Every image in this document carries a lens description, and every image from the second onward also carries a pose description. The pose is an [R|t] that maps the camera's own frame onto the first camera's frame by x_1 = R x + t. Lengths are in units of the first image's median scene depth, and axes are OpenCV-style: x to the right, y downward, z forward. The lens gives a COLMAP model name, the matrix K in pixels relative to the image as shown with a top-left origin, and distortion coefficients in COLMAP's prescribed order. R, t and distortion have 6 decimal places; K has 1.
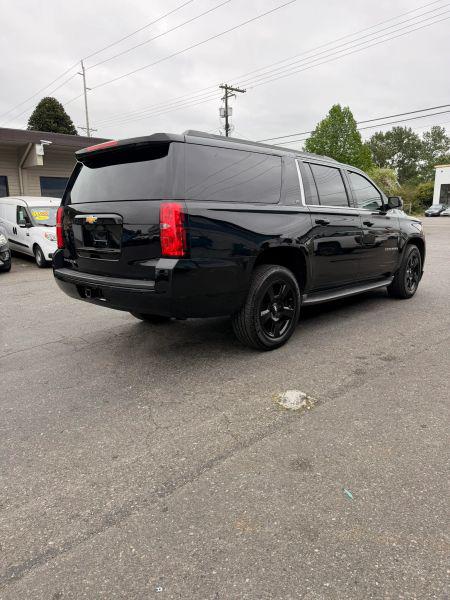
lens RADIAL K [[425.3, 0, 226.5], [0, 425.3, 301.4], [0, 0, 1]] dist [0.008044, -0.003774]
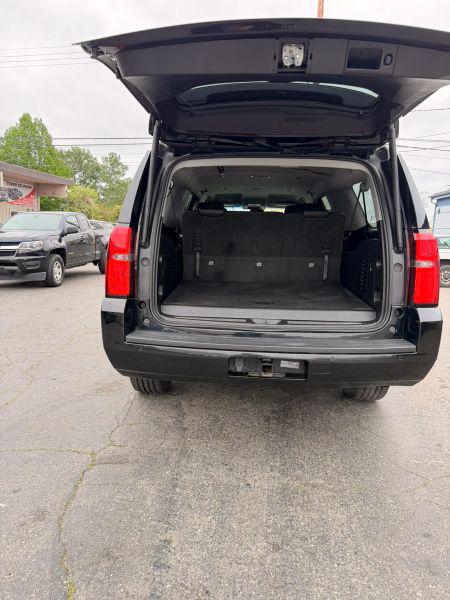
lens RADIAL K [[425.4, 0, 225.0], [0, 425.4, 300.0], [0, 0, 1]] dist [0.008420, -0.004903]
pose [[0.758480, -0.066883, 0.648255, -0.658204], [0.093804, 0.995566, -0.007037, -0.106932], [-0.644910, 0.066146, 0.761391, 0.489277]]
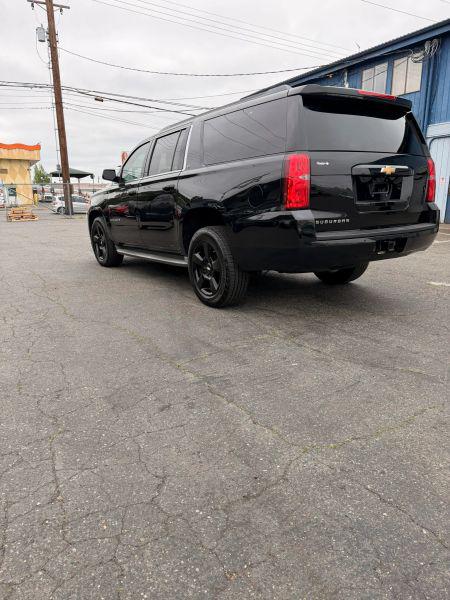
lens RADIAL K [[425.4, 0, 225.0], [0, 425.4, 300.0], [0, 0, 1]] dist [0.008420, -0.004903]
pose [[0.226646, -0.218271, 0.949205, -1.183243], [0.210357, 0.962534, 0.171108, -0.129090], [-0.950990, 0.160891, 0.264069, 0.972501]]
